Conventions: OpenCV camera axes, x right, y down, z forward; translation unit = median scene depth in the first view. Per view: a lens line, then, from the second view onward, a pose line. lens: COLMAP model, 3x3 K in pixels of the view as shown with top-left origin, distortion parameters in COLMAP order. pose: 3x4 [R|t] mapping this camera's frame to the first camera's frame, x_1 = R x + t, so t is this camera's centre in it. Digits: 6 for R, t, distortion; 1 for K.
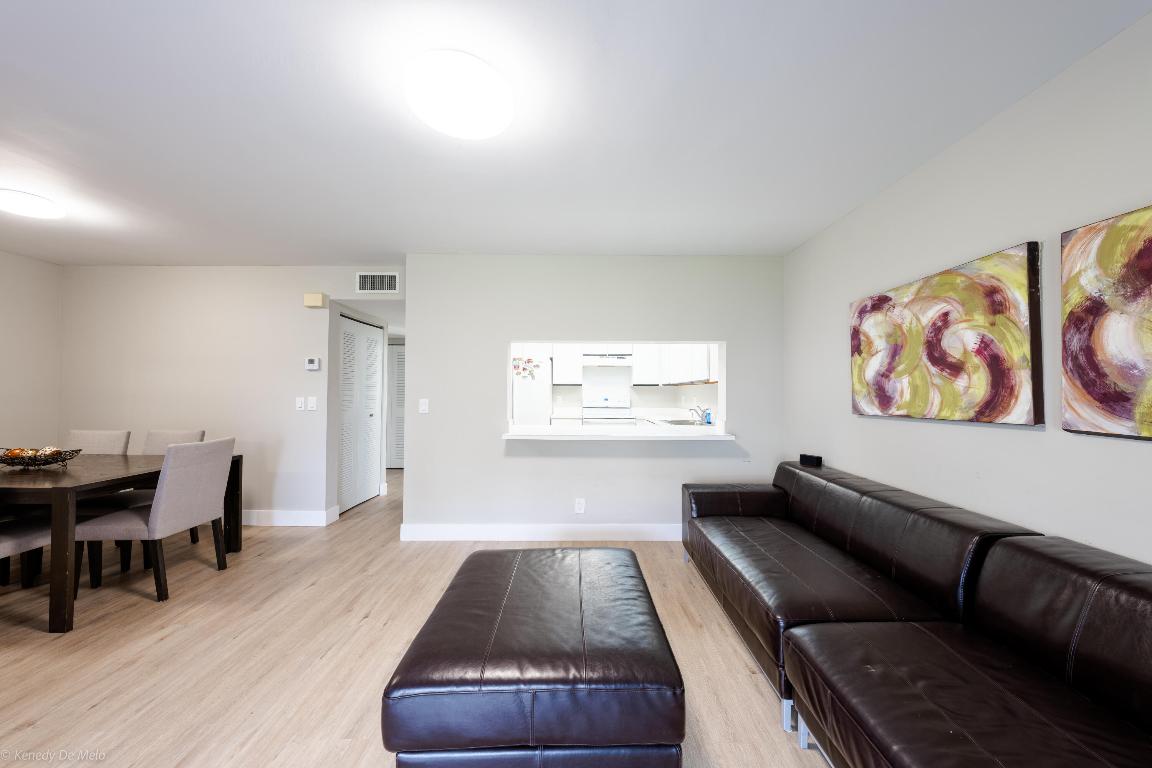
lens RADIAL K [[398.3, 0, 576.4], [0, 398.3, 383.0], [0, 0, 1]] dist [-0.000982, -0.000363]
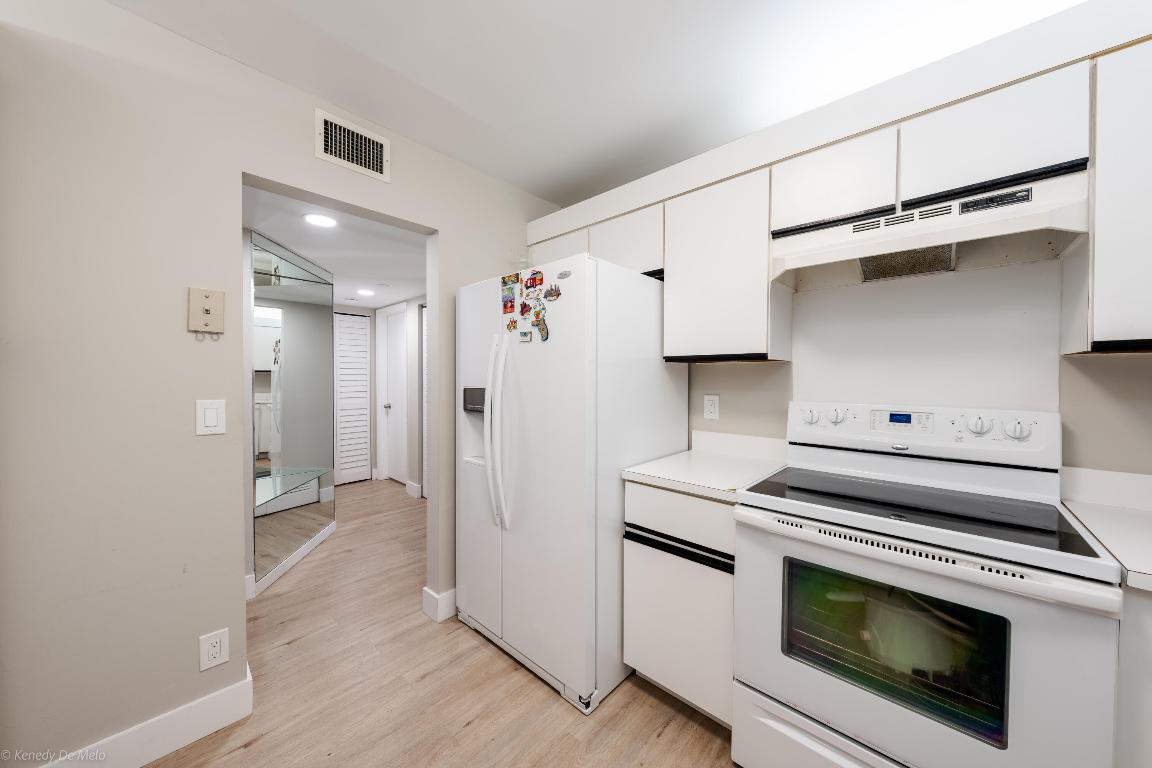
lens RADIAL K [[398.3, 0, 580.4], [0, 398.3, 386.6], [0, 0, 1]] dist [-0.000982, -0.000363]
pose [[0.739142, 0.014864, -0.673385, 0.273762], [0.011475, 0.999333, 0.034654, 0.036966], [0.673451, -0.033341, 0.738479, 2.093211]]
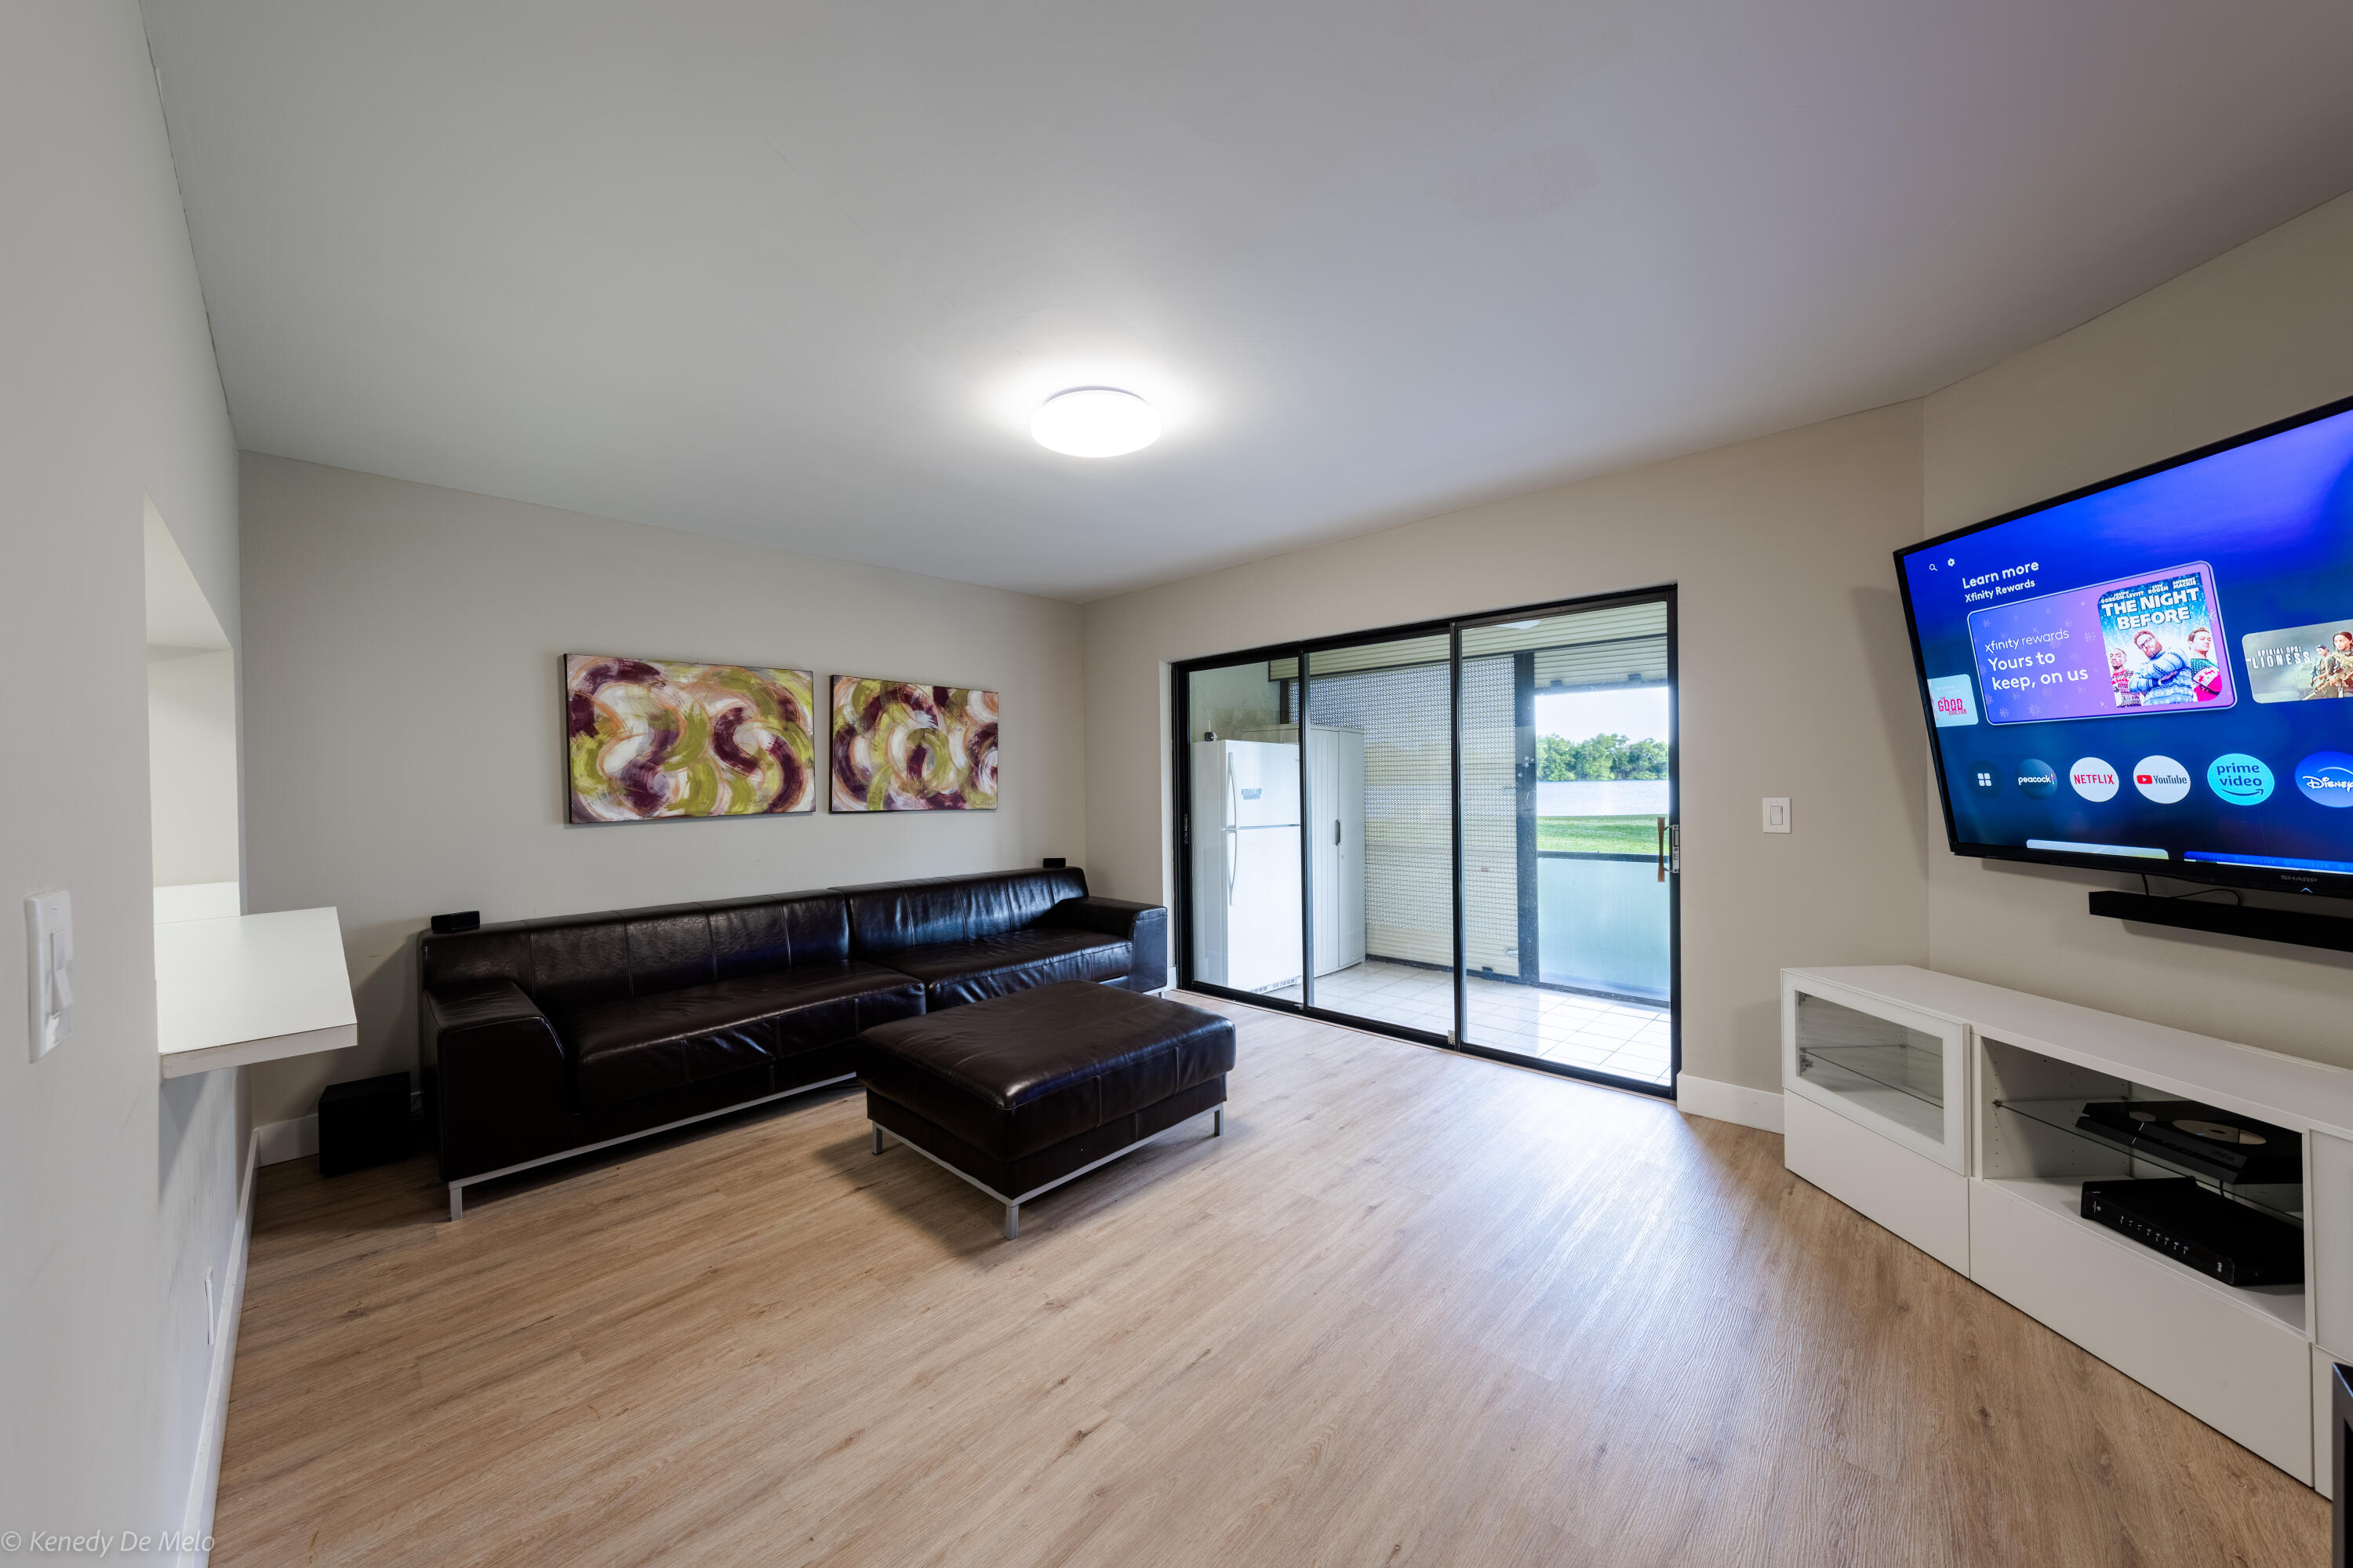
lens RADIAL K [[813.6, 0, 1177.6], [0, 813.6, 786.8], [0, 0, 1]] dist [-0.000982, -0.000363]
pose [[-0.731004, 0.002513, 0.682369, -1.109962], [-0.000752, 0.999990, -0.004489, 0.026041], [-0.682373, -0.003794, -0.730994, 1.509105]]
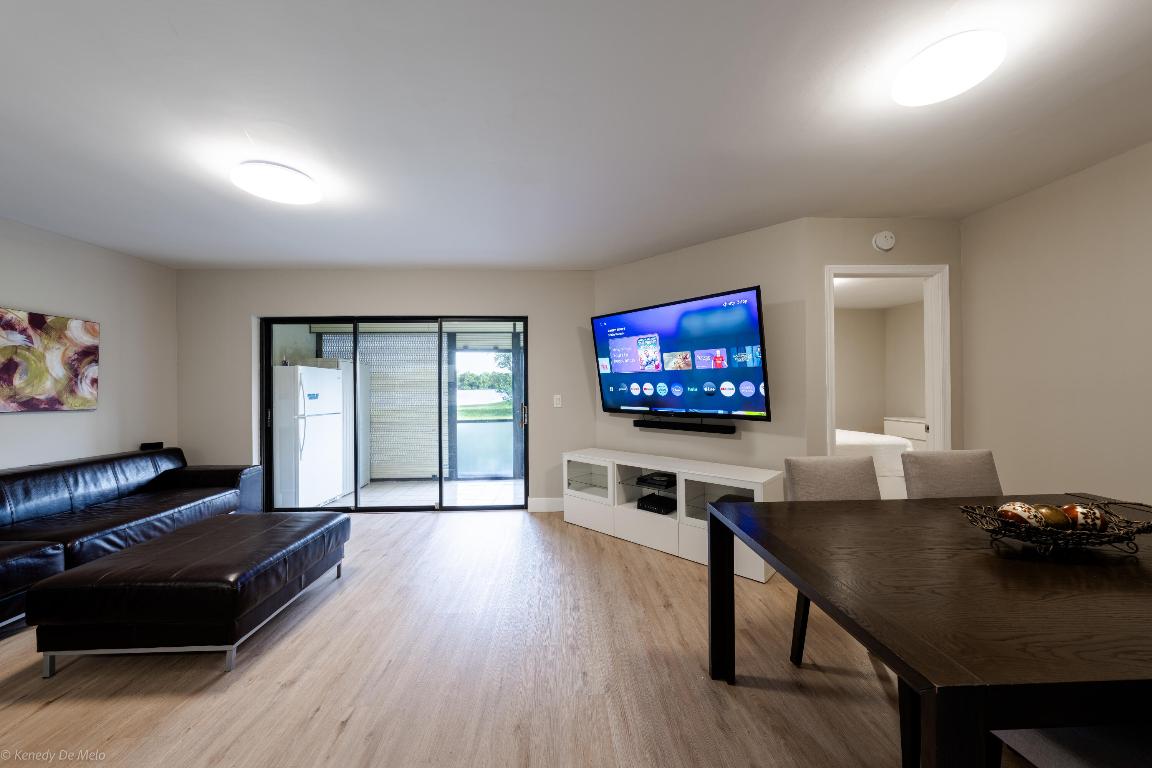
lens RADIAL K [[398.3, 0, 576.3], [0, 398.3, 385.7], [0, 0, 1]] dist [-0.000982, -0.000363]
pose [[-0.999074, 0.005188, -0.042704, -0.926395], [0.006066, 0.999772, -0.020455, 0.030698], [0.042588, -0.020695, -0.998878, 1.759619]]
